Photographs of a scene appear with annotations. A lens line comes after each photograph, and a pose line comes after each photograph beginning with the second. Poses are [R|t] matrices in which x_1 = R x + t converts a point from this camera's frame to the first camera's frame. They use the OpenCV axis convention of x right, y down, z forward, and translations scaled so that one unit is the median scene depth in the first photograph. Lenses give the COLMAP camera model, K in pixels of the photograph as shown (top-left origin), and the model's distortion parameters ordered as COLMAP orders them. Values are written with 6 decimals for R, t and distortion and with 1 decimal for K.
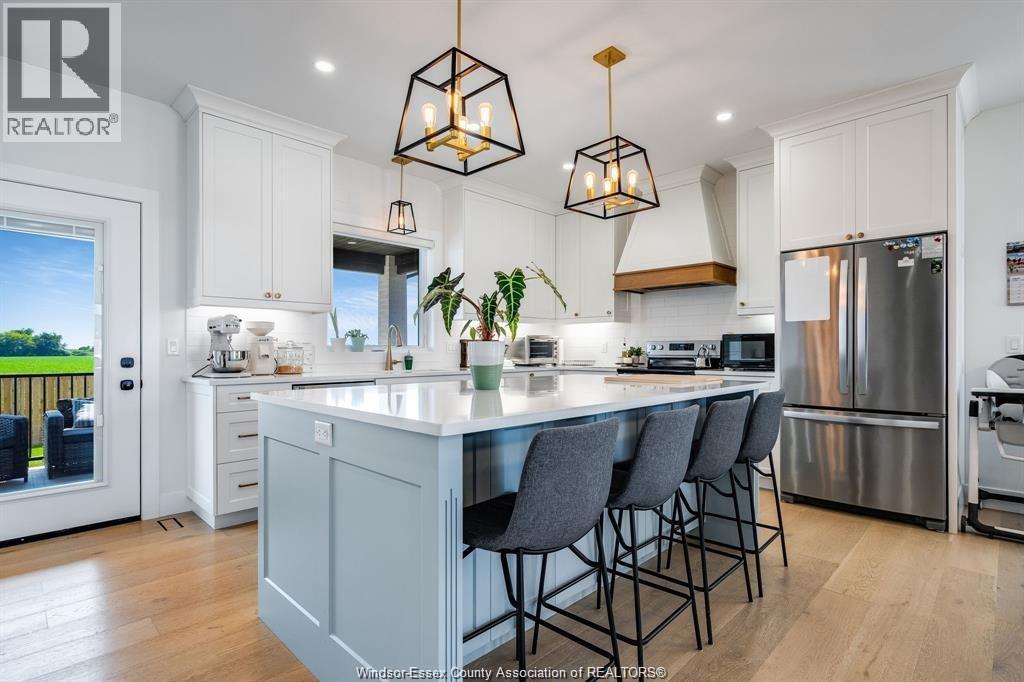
lens RADIAL K [[503.2, 0, 508.9], [0, 503.2, 350.1], [0, 0, 1]] dist [0.001617, 0.000181]
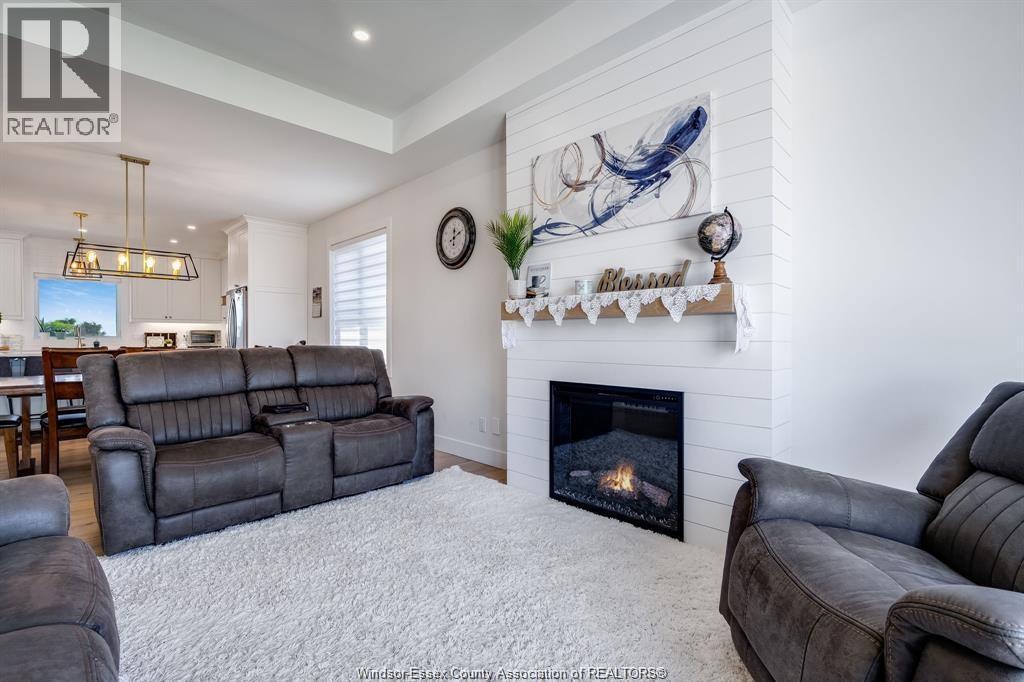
lens RADIAL K [[469.3, 0, 512.0], [0, 469.3, 341.0], [0, 0, 1]] dist [0.000992, 0.000909]
pose [[0.999688, -0.001516, -0.024939, 1.831332], [0.001731, 0.999962, 0.008596, -0.005118], [0.024925, -0.008637, 0.999652, -0.936811]]
